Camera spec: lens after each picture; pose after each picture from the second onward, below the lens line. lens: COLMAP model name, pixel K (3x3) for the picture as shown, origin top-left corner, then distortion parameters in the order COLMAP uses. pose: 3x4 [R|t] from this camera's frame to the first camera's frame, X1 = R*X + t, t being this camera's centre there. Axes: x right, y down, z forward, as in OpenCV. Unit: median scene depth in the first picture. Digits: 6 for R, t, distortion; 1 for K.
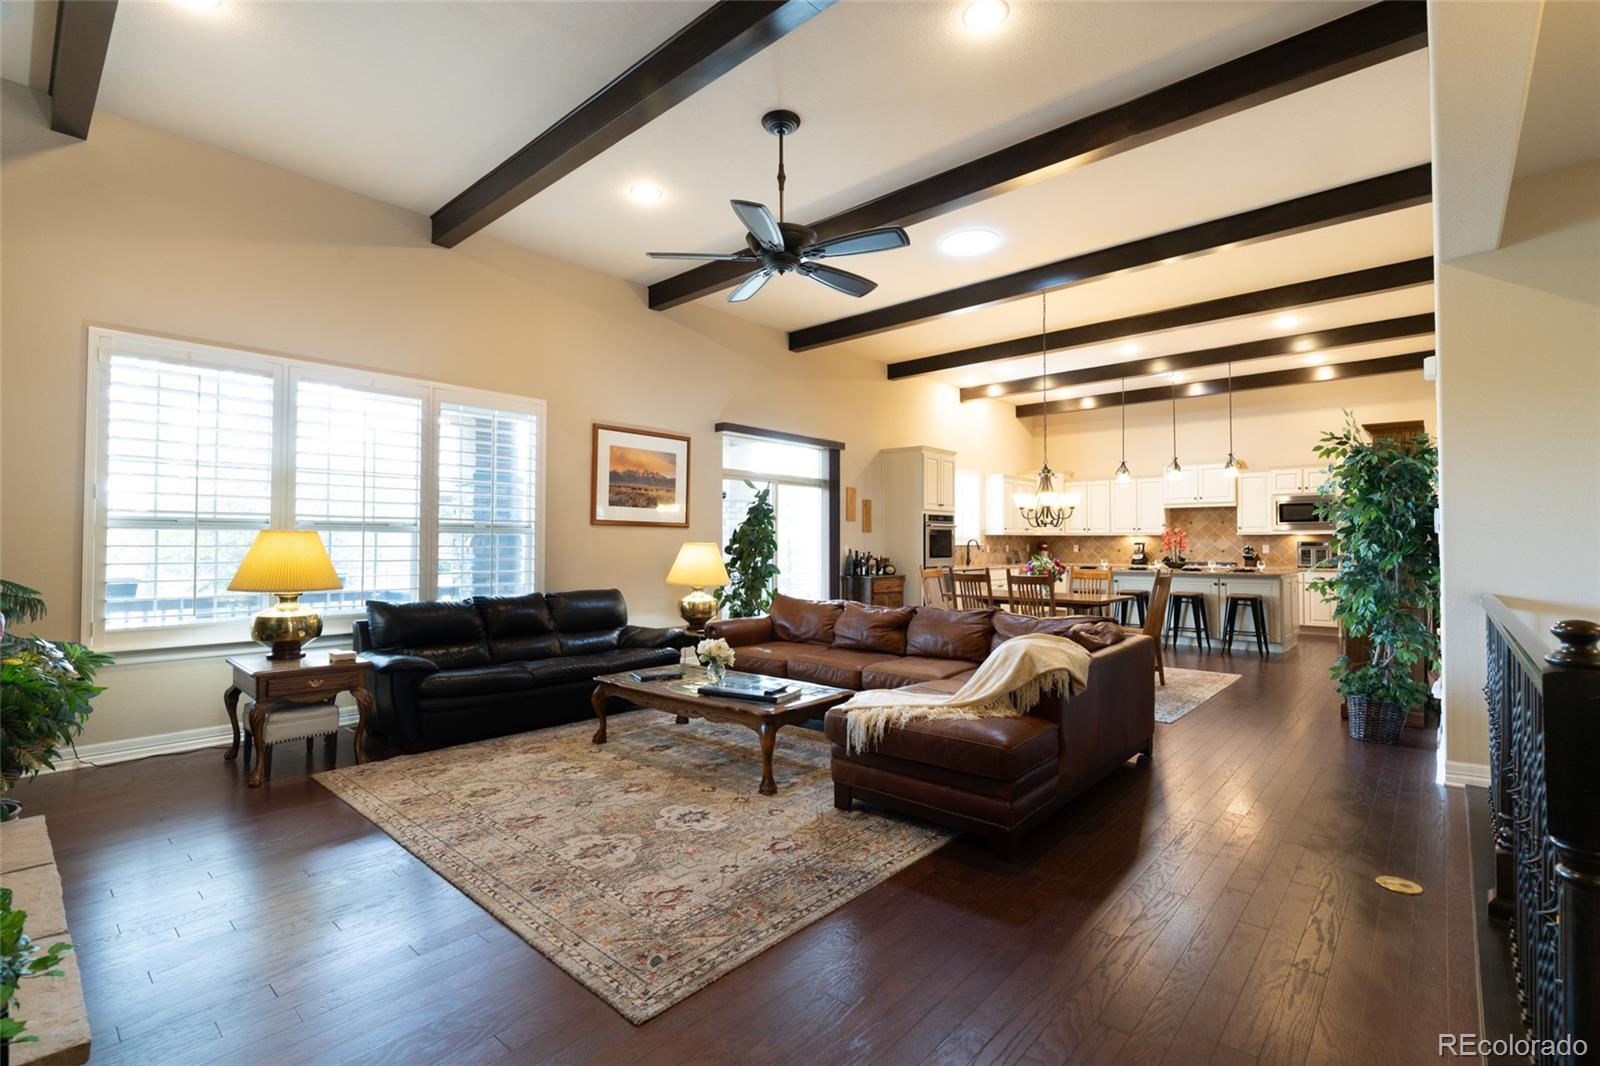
lens RADIAL K [[721.1, 0, 800.0], [0, 721.1, 533.0], [0, 0, 1]] dist [-0.000051, -0.000113]
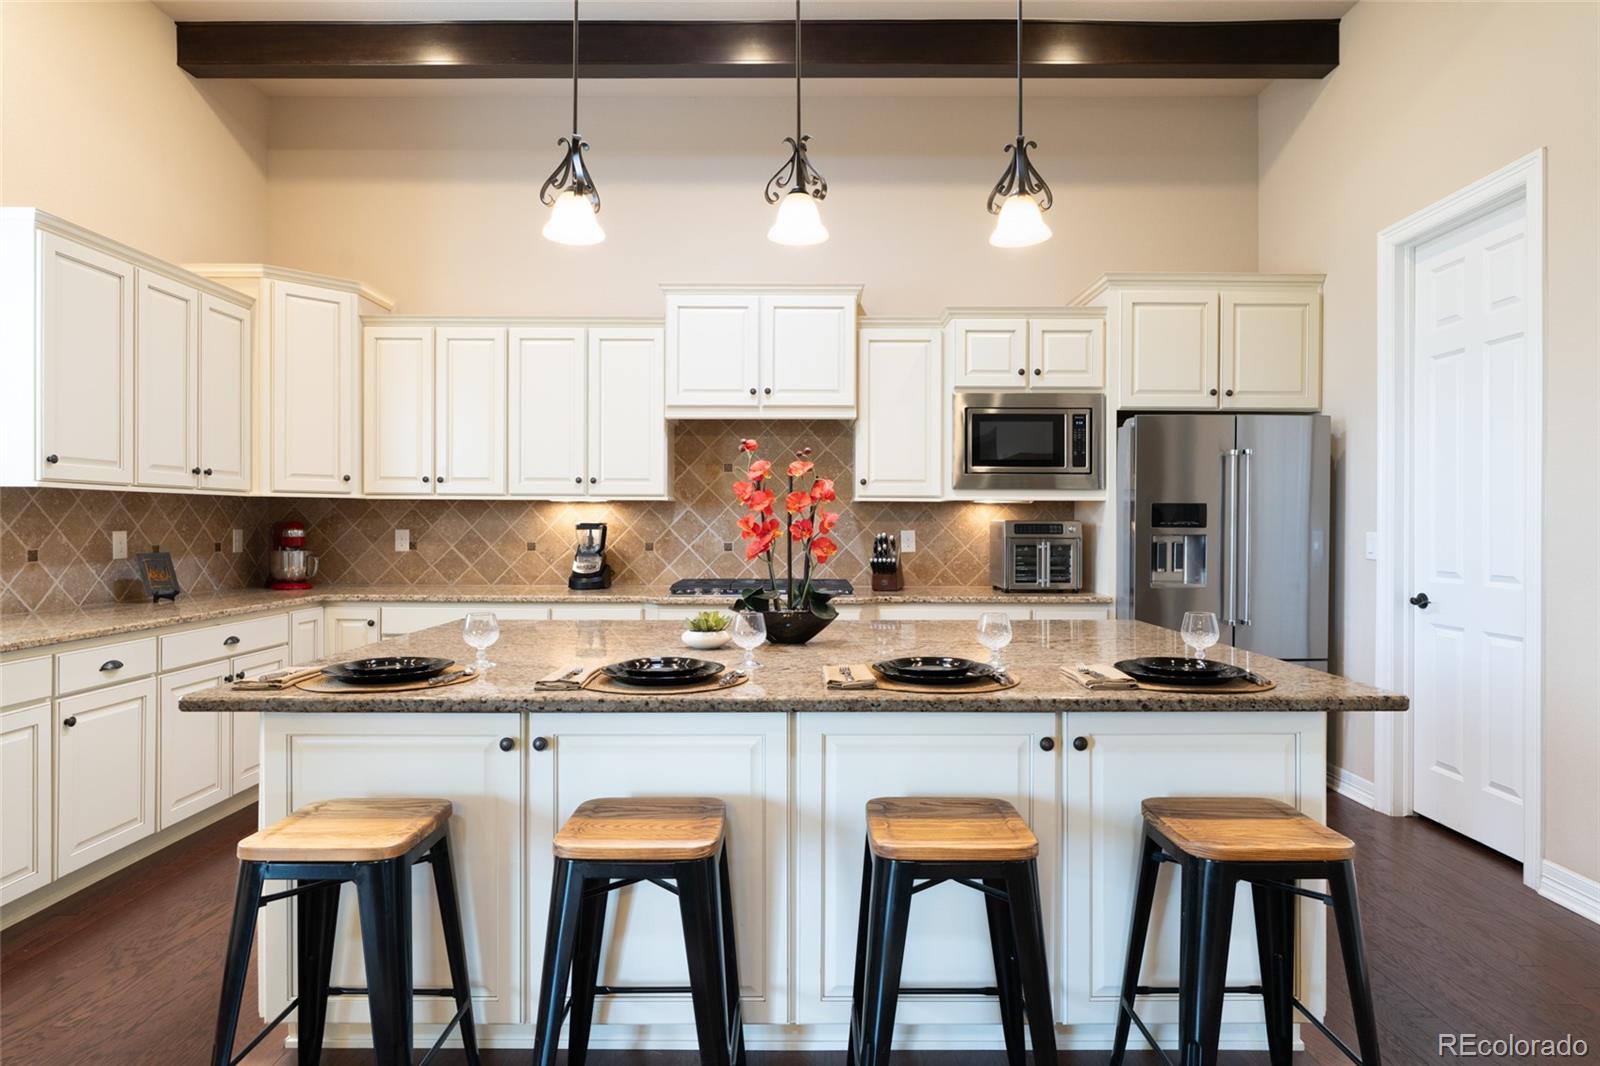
lens RADIAL K [[911.8, 0, 800.0], [0, 911.8, 533.0], [0, 0, 1]] dist [-0.003387, -0.000468]
pose [[0.748864, -0.005608, 0.662700, 0.290260], [-0.012015, 0.999685, 0.022037, 0.008242], [-0.662615, -0.024465, 0.748561, 0.682405]]
